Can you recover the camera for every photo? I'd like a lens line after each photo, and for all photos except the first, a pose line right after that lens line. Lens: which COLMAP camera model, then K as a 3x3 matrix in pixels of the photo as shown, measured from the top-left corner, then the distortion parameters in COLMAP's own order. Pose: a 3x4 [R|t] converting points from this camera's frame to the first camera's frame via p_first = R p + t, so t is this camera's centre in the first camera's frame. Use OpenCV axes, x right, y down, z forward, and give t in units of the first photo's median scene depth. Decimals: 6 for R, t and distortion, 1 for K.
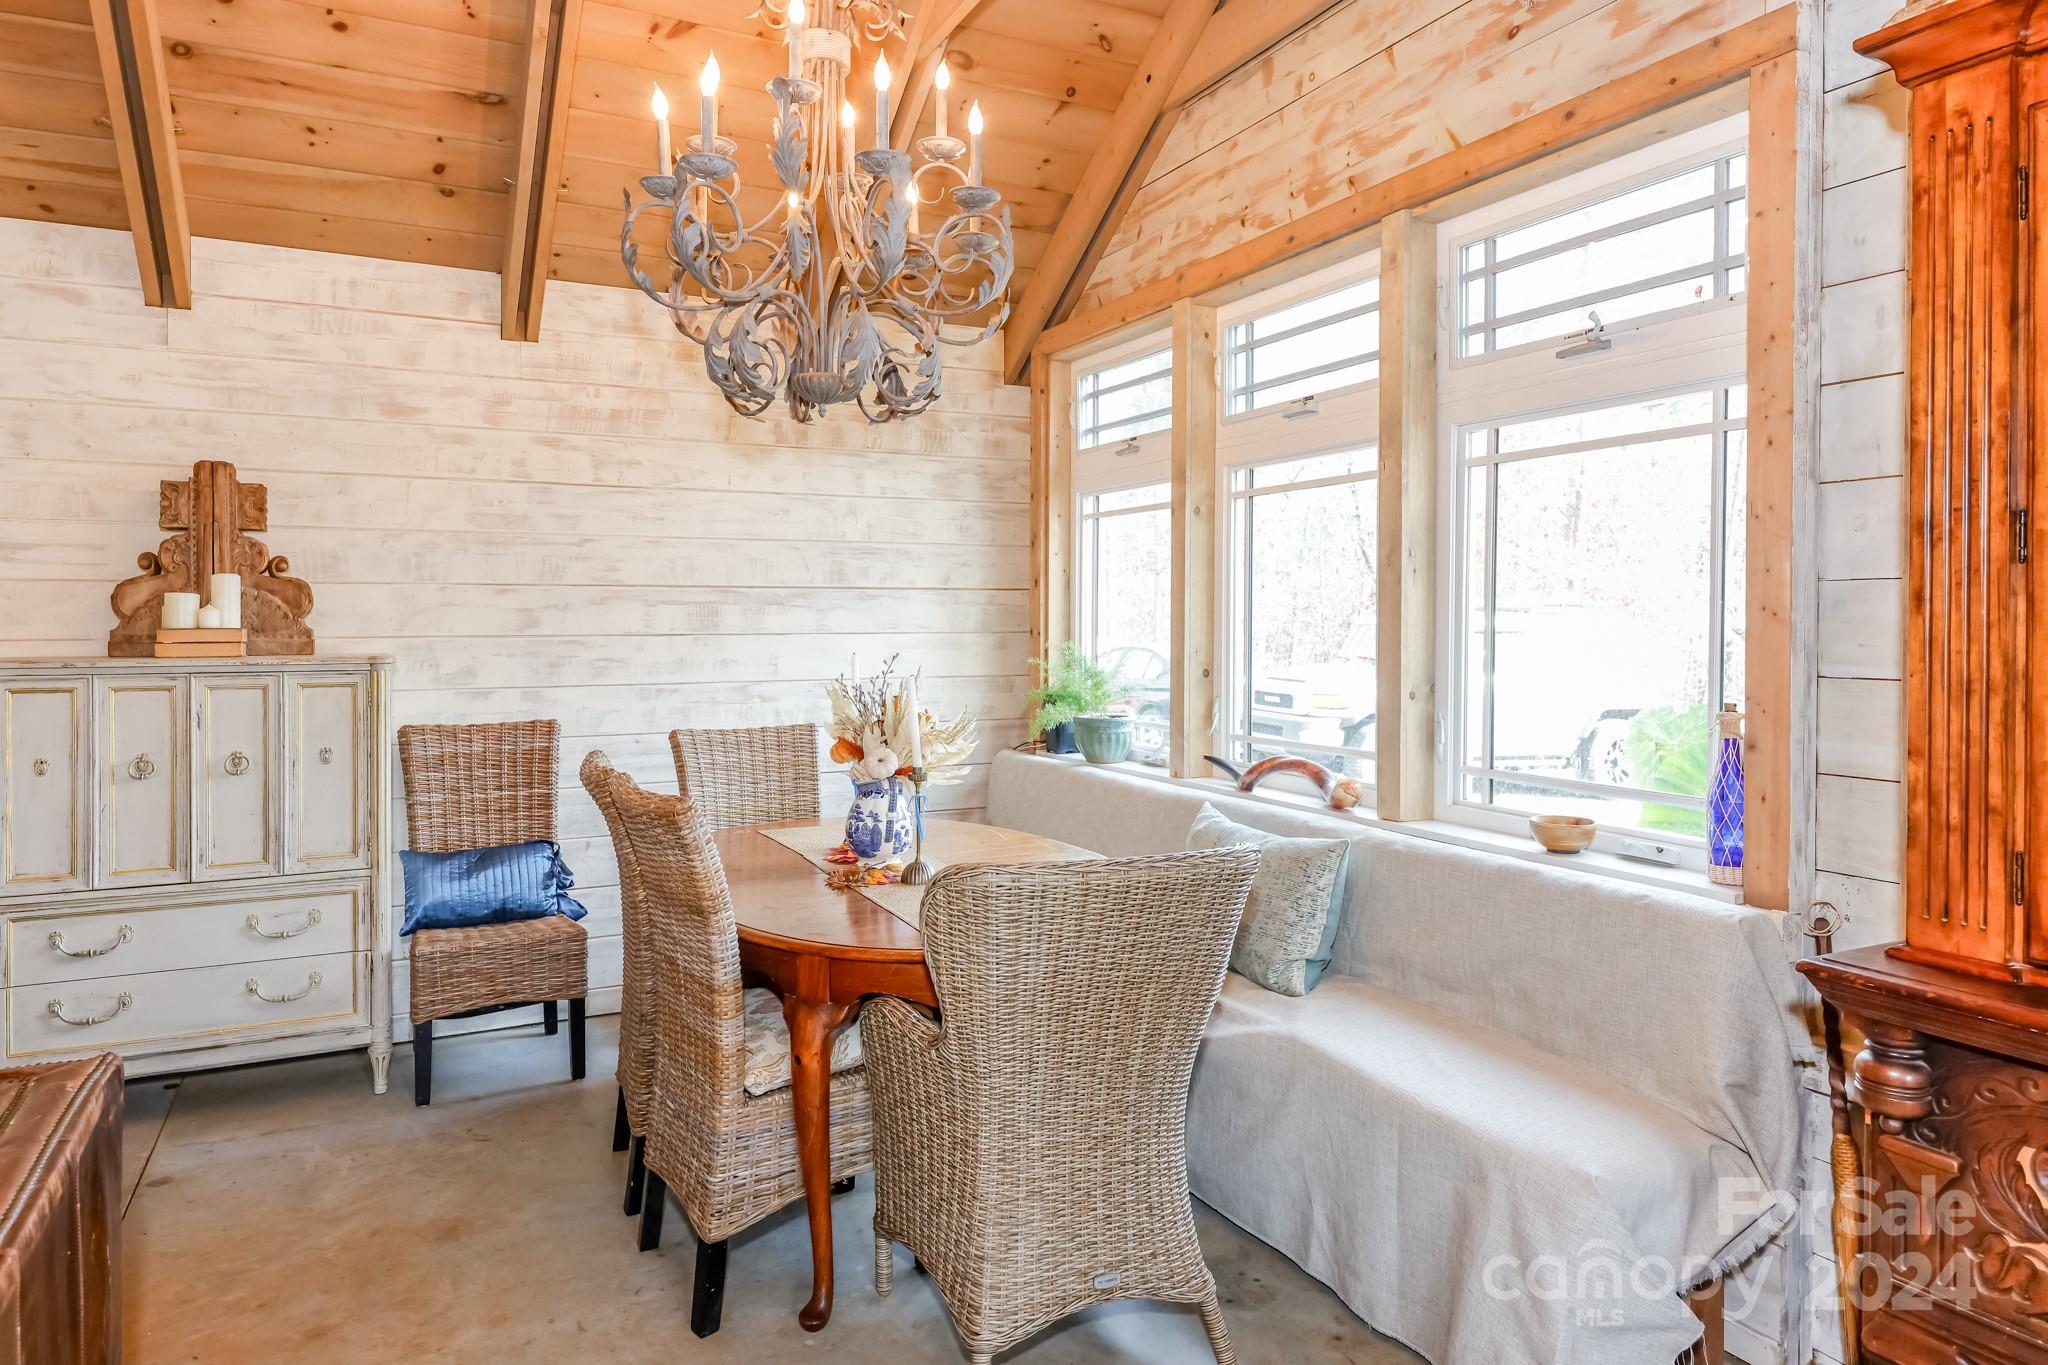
lens RADIAL K [[1272.7, 0, 921.8], [0, 1272.7, 646.0], [0, 0, 1]] dist [0.016538, -0.016080]
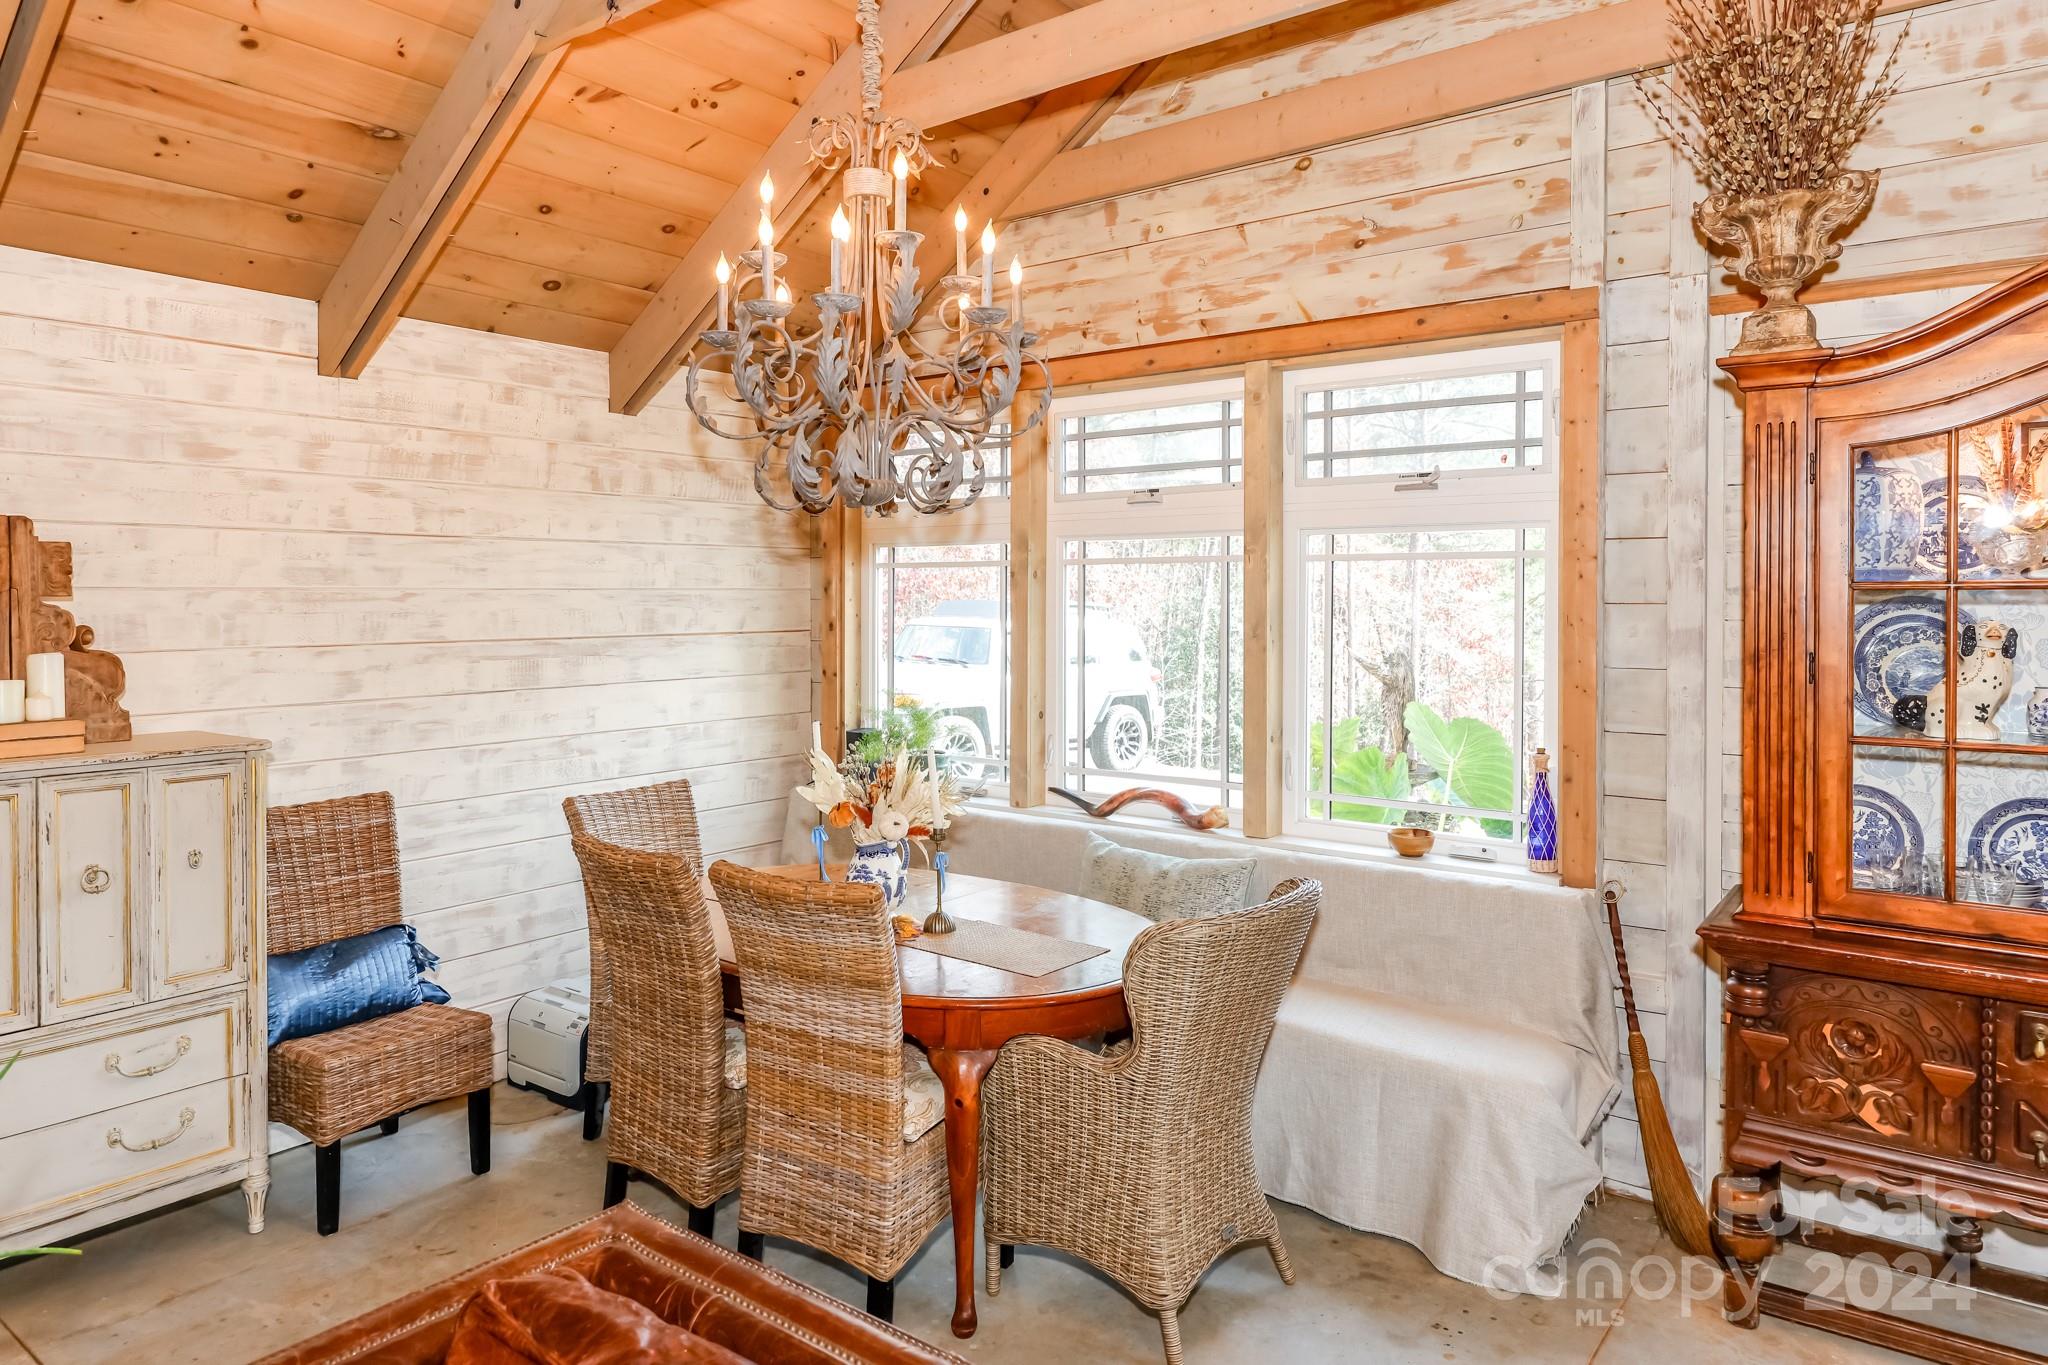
lens RADIAL K [[1295.8, 0, 983.3], [0, 1295.8, 635.2], [0, 0, 1]] dist [0.007562, -0.004228]
pose [[0.900185, -0.016173, 0.435208, -0.355229], [0.015493, 0.999867, 0.005112, -0.061773], [-0.435233, 0.002141, 0.900315, -0.034690]]
